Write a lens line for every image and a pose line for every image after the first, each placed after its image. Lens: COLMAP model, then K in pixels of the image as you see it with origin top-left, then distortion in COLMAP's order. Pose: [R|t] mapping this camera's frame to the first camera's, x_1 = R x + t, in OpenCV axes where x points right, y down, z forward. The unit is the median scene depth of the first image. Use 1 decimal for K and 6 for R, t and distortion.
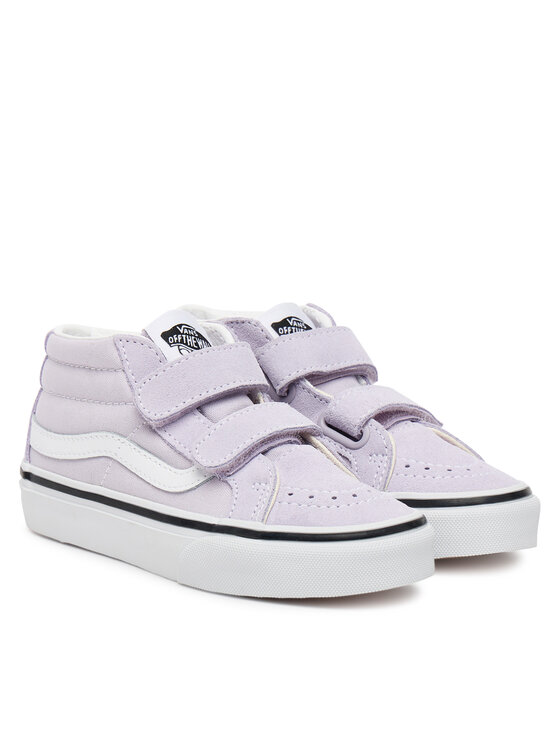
lens RADIAL K [[2192.4, 0, 279.9], [0, 2192.4, 373.0], [0, 0, 1]] dist [-0.259212, 0.000000]
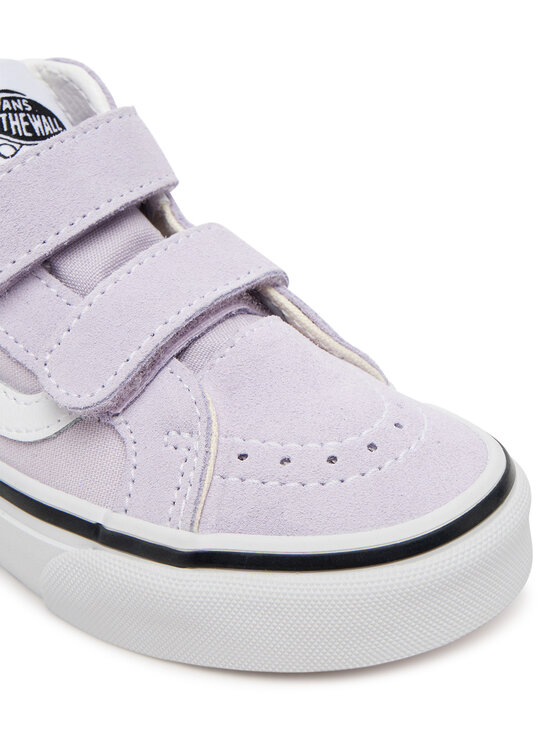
lens RADIAL K [[1059.2, 0, 280.7], [0, 1059.2, 372.4], [0, 0, 1]] dist [-0.176048, 0.000000]
pose [[0.995330, -0.090895, 0.032506, 0.007265], [0.070469, 0.914300, 0.398861, -0.055353], [-0.065975, -0.394707, 0.916435, 0.777751]]
